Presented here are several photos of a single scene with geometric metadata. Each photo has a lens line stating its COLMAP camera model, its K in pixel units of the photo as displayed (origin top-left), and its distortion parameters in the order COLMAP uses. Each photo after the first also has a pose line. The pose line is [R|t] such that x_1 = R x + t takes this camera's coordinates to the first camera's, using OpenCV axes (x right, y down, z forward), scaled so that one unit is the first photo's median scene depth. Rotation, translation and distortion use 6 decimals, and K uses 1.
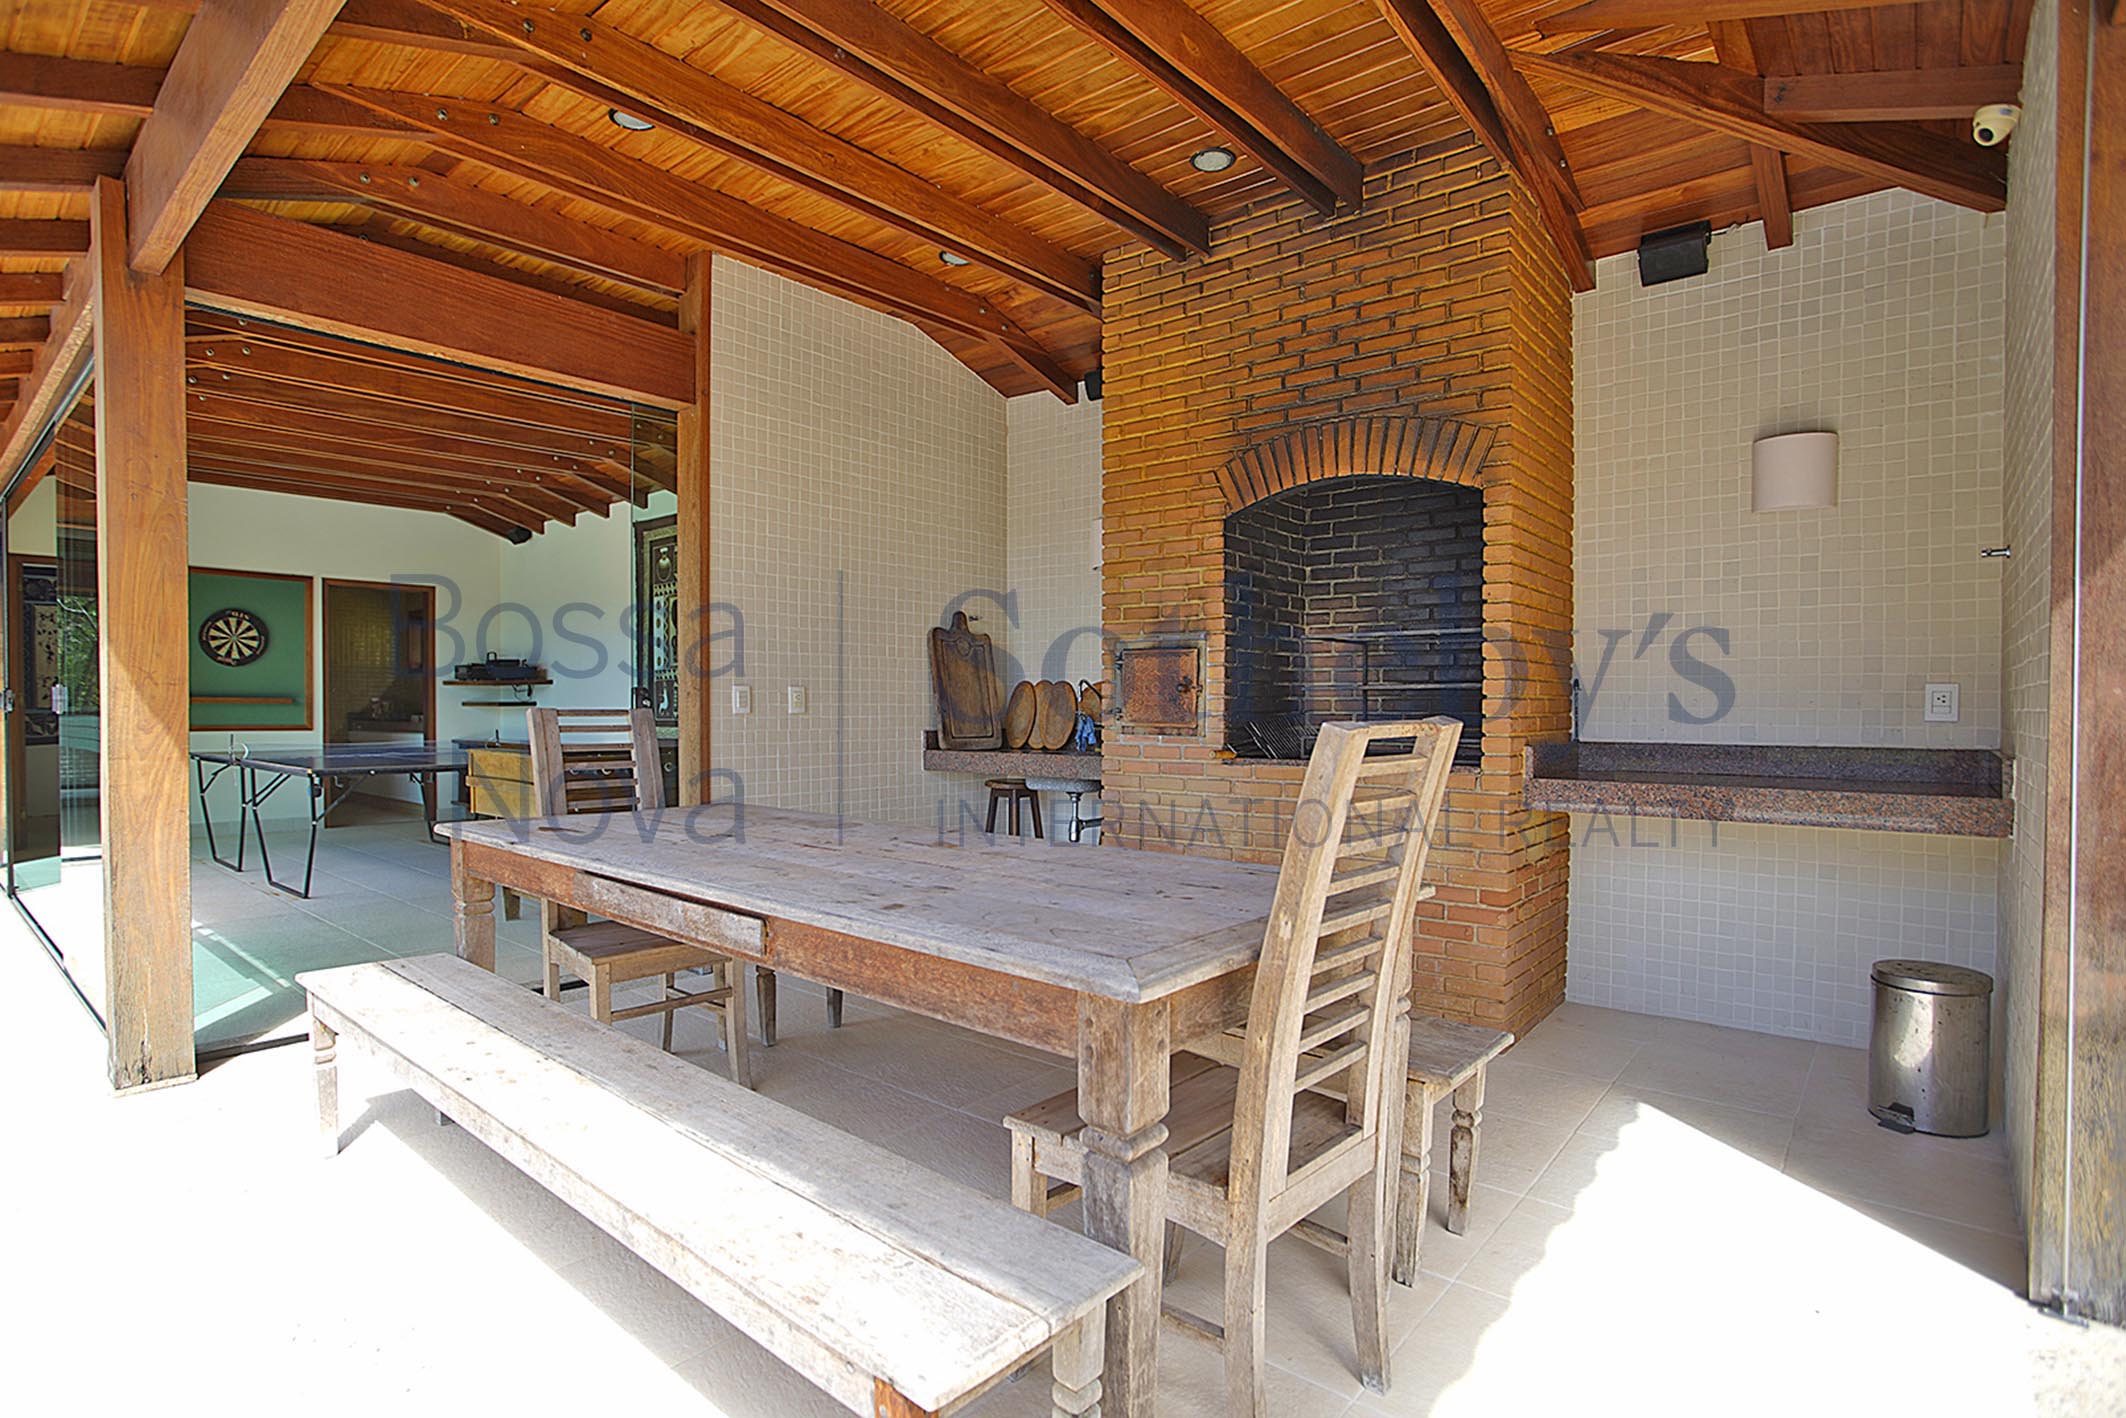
lens RADIAL K [[1045.0, 0, 1058.0], [0, 1045.0, 723.1], [0, 0, 1]] dist [-0.066276, 0.027648]
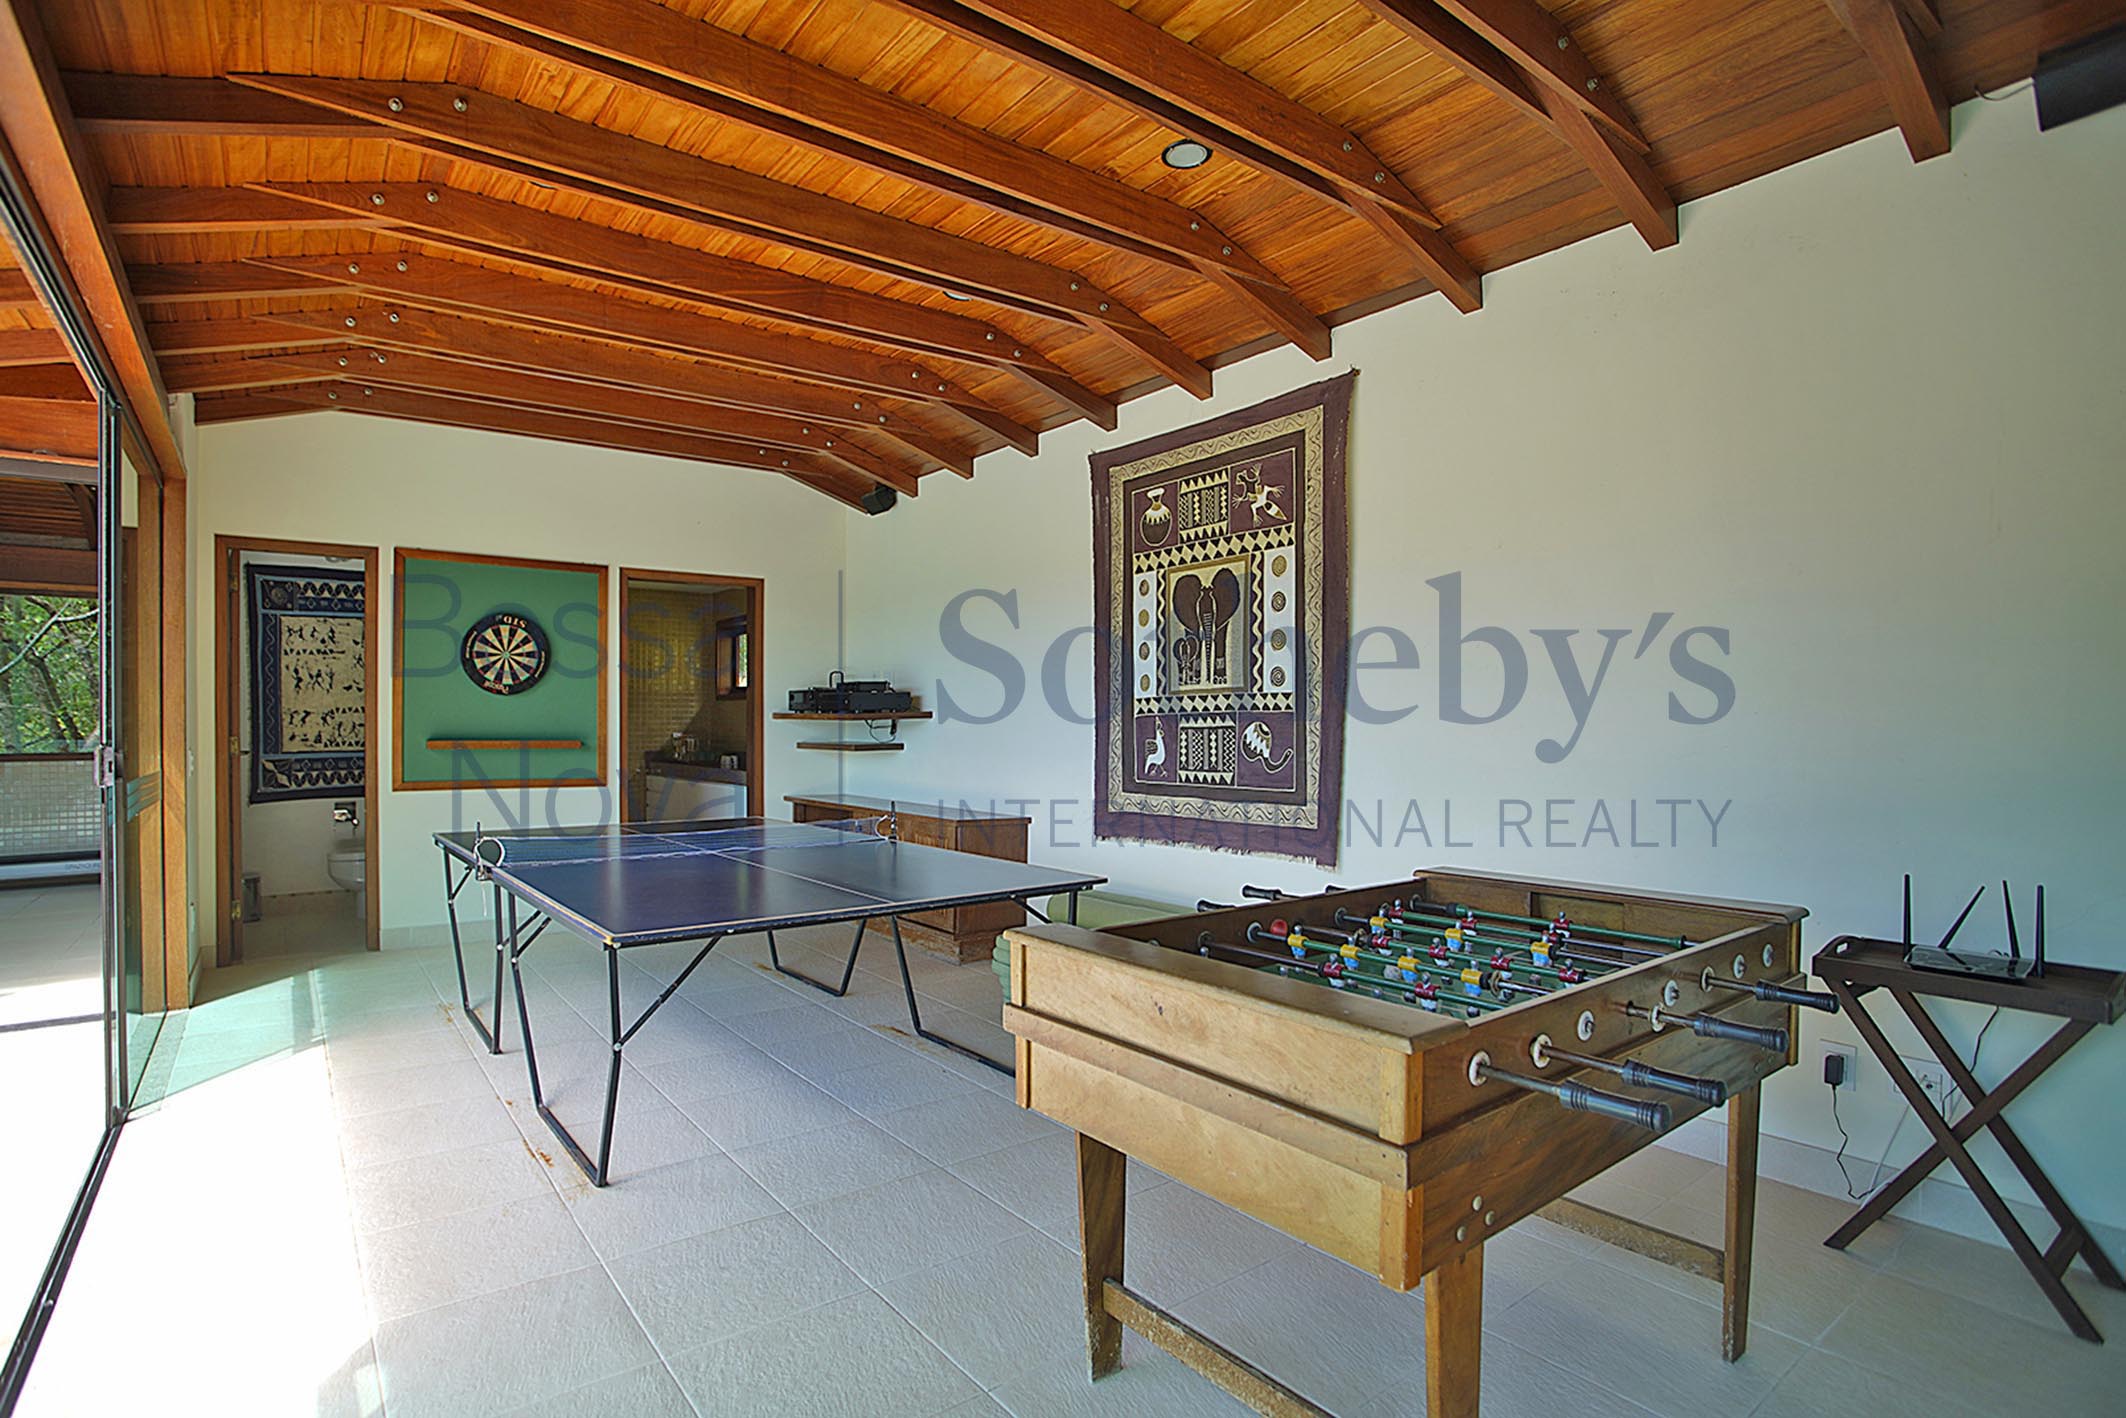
lens RADIAL K [[1045.0, 0, 1058.0], [0, 1045.0, 723.1], [0, 0, 1]] dist [-0.066276, 0.027648]
pose [[0.976984, -0.002428, -0.213297, -0.297391], [-0.001321, 0.999847, -0.017432, -0.025583], [0.213307, 0.017312, 0.976832, 0.397202]]
